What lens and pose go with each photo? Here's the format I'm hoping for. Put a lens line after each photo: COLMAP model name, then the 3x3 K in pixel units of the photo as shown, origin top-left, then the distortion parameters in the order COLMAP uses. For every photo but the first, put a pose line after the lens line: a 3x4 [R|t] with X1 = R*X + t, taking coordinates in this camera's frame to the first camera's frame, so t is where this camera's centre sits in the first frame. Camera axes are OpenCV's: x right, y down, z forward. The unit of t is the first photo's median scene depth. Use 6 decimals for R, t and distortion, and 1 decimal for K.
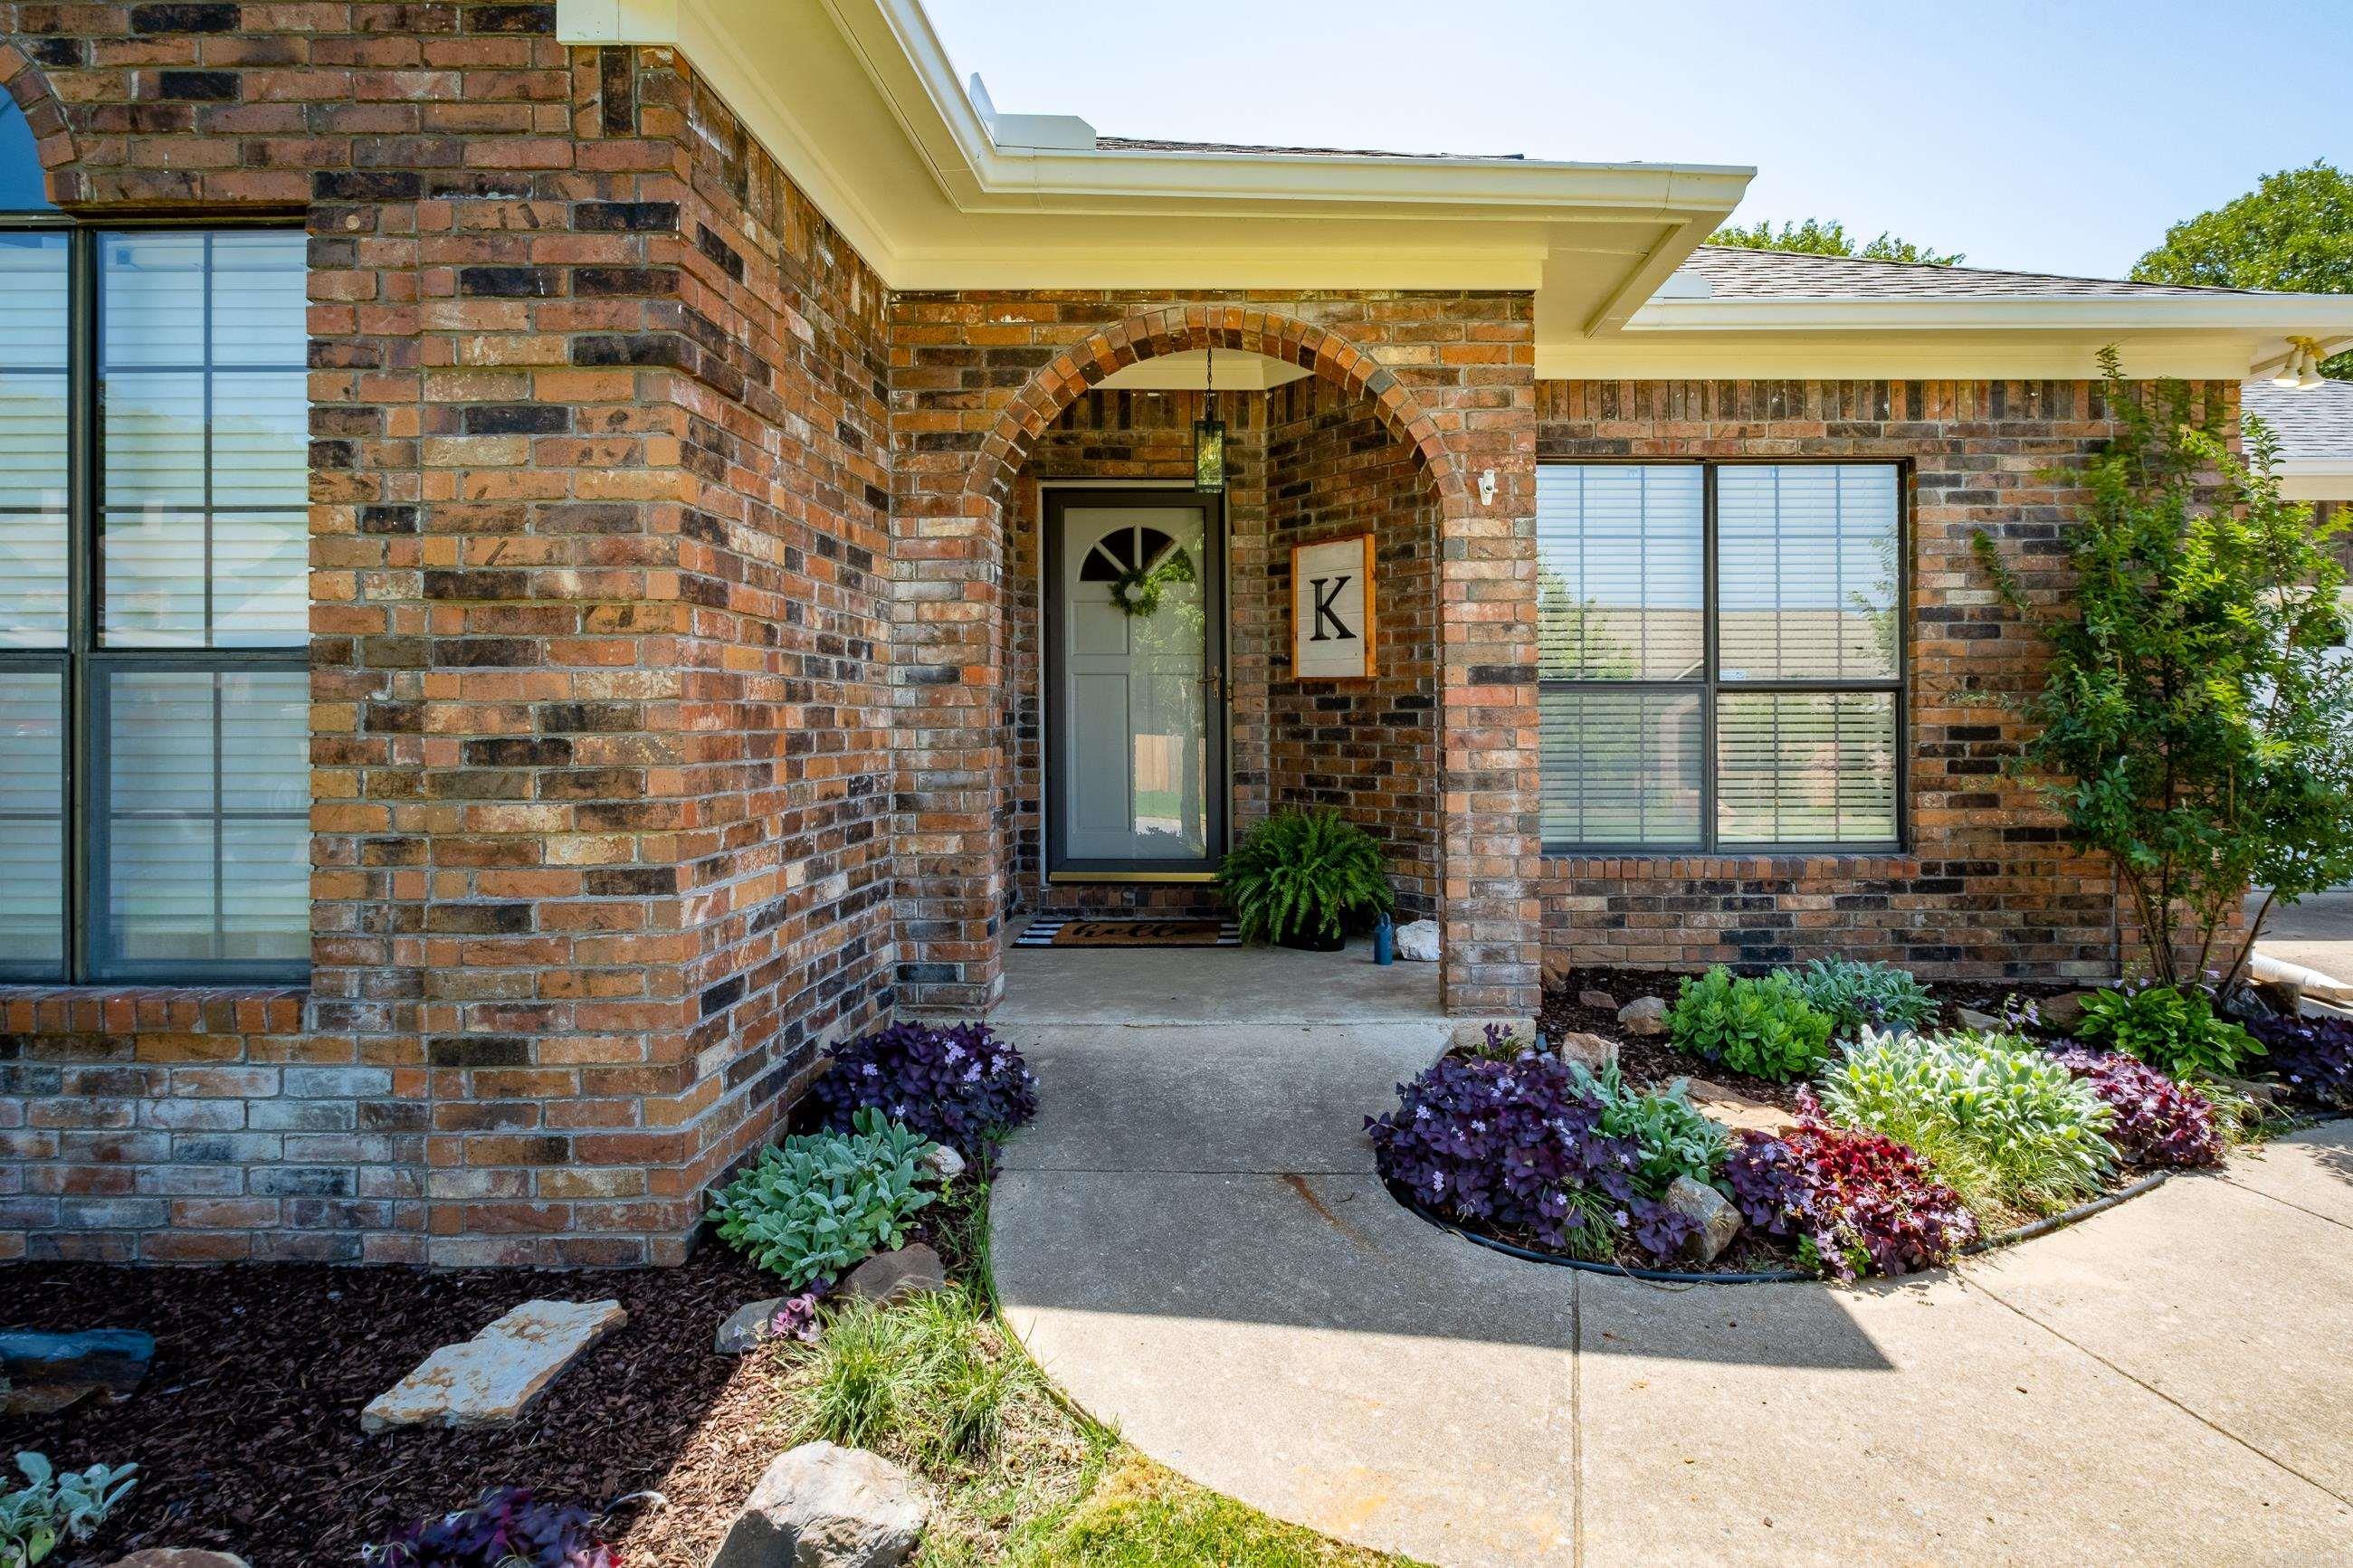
lens RADIAL K [[1428.8, 0, 1305.2], [0, 1428.8, 717.9], [0, 0, 1]] dist [0.003293, 0.000840]
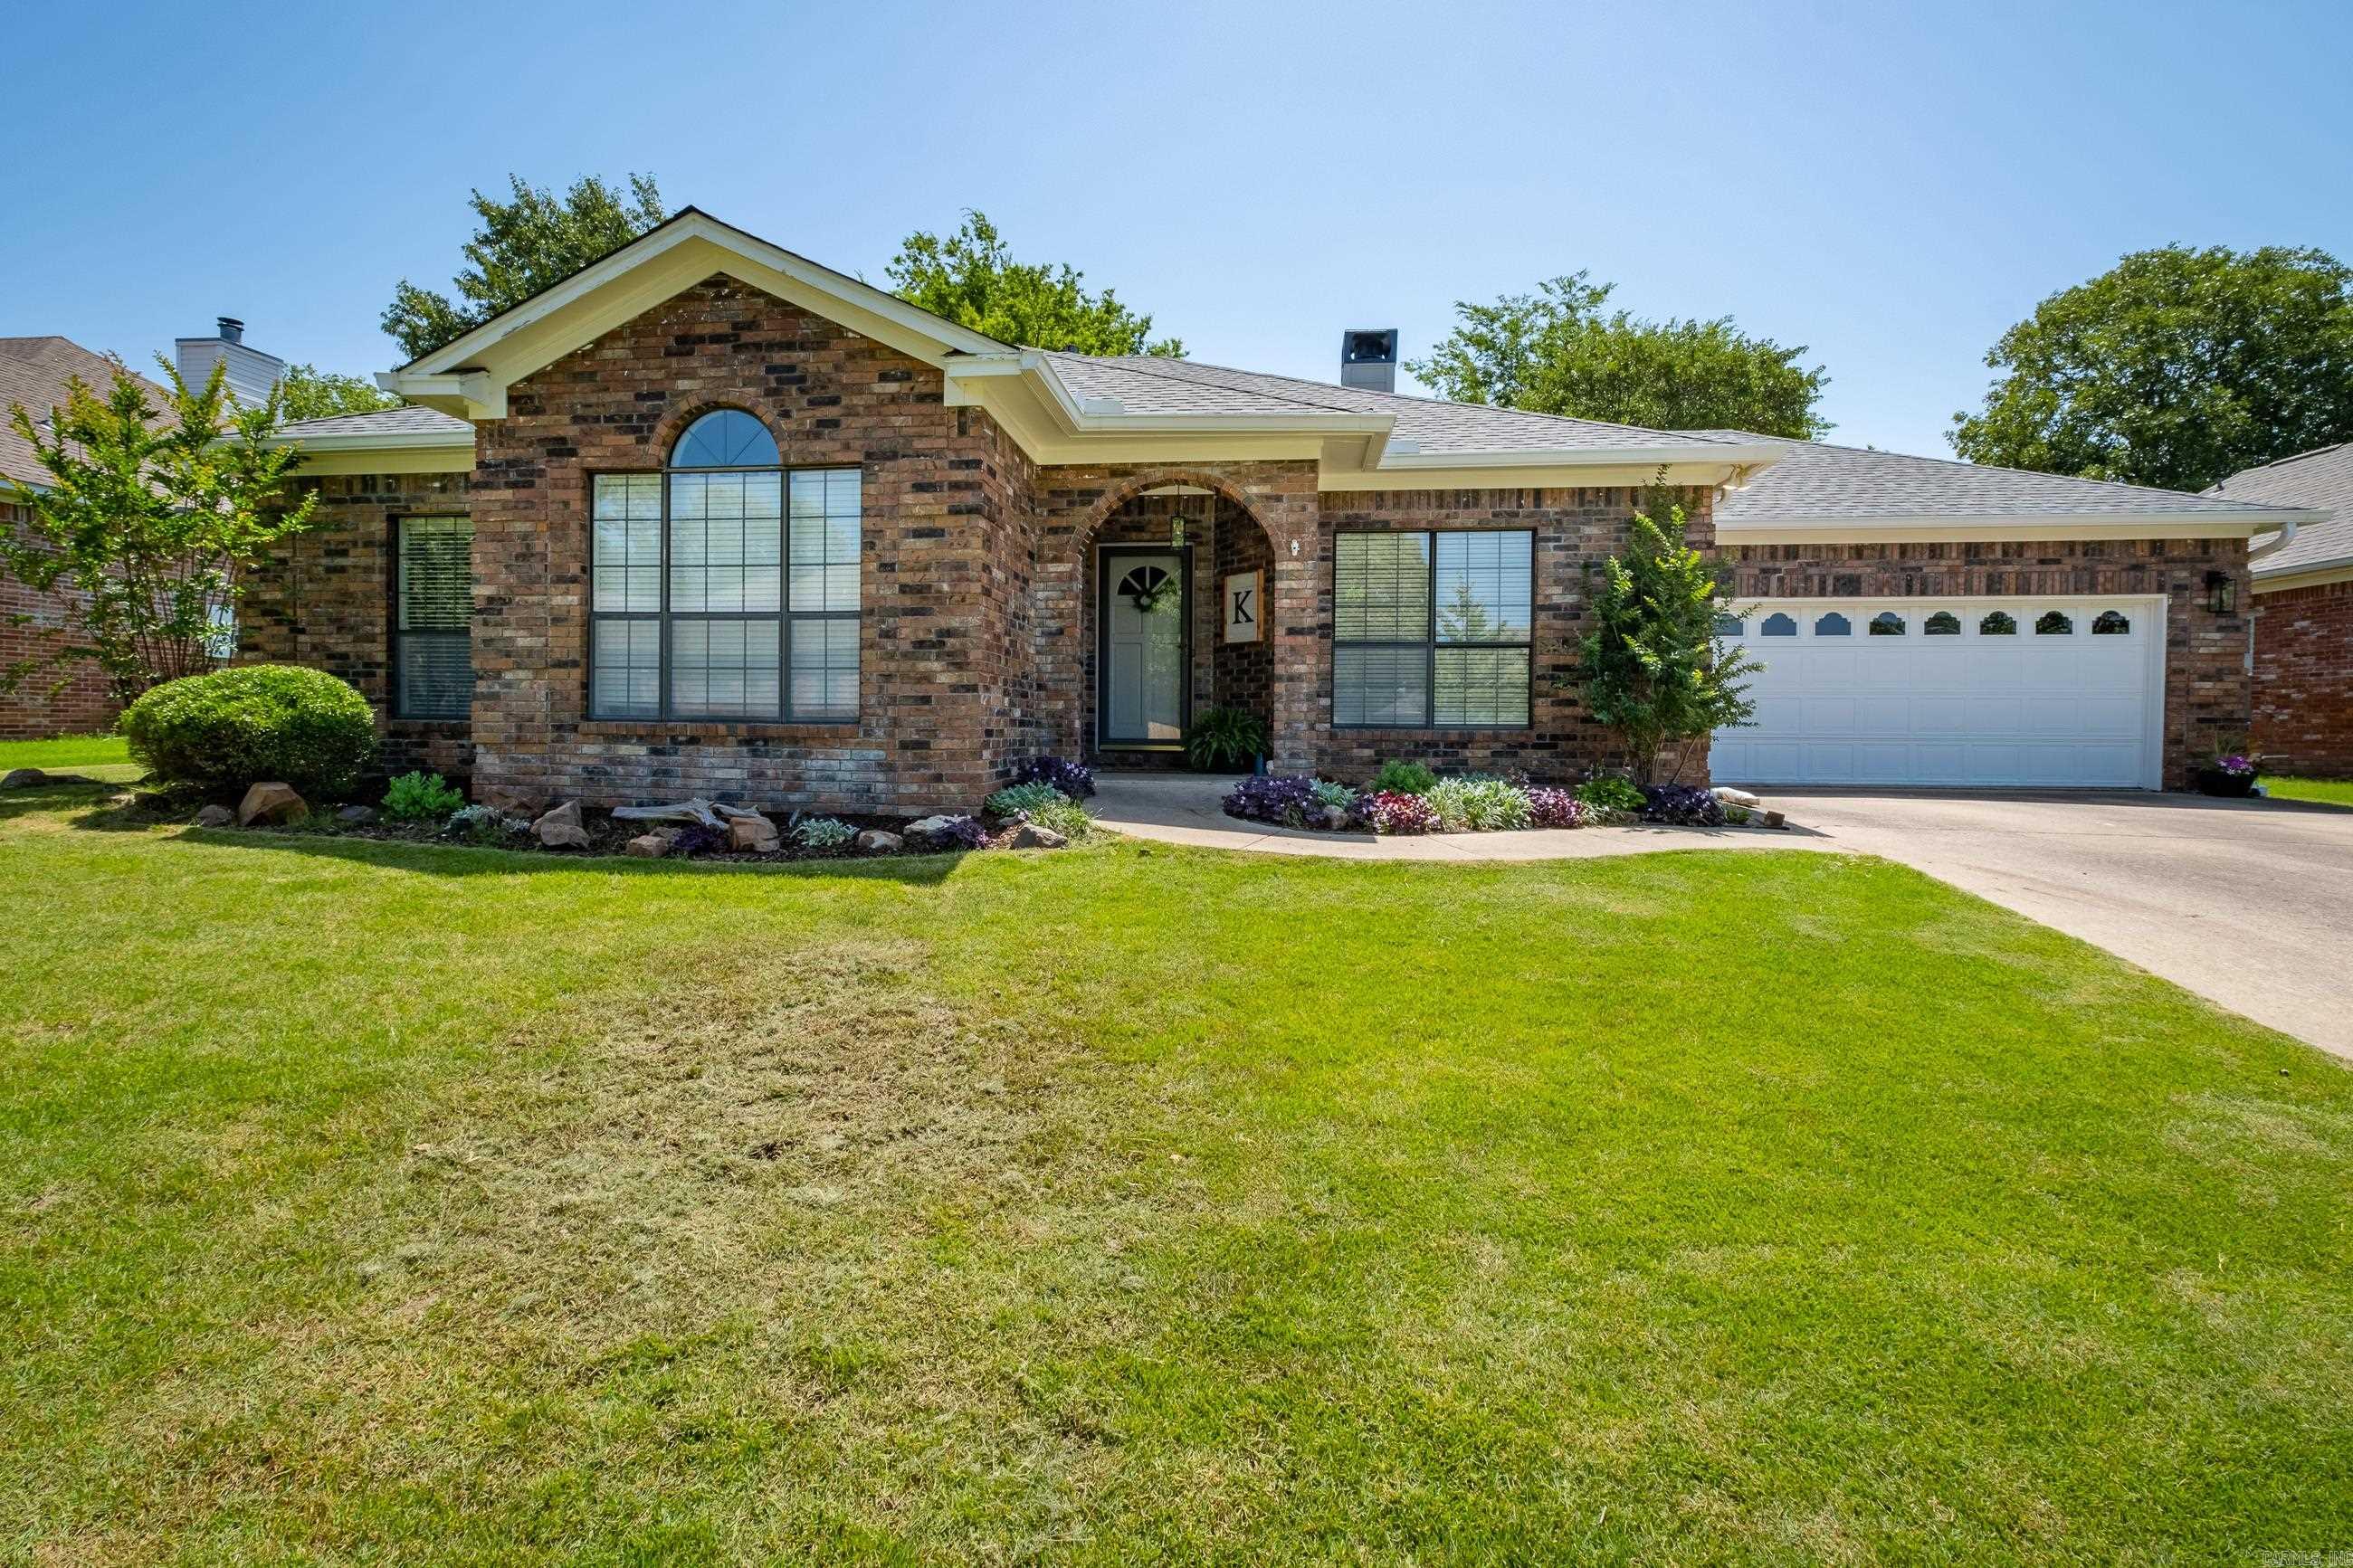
lens RADIAL K [[1423.2, 0, 1112.1], [0, 1423.2, 789.9], [0, 0, 1]] dist [-0.001150, 0.001394]
pose [[0.986283, 0.016759, -0.164211, 0.217799], [-0.012625, 0.999577, 0.026187, 0.164952], [0.164581, -0.023755, 0.986078, -1.267151]]
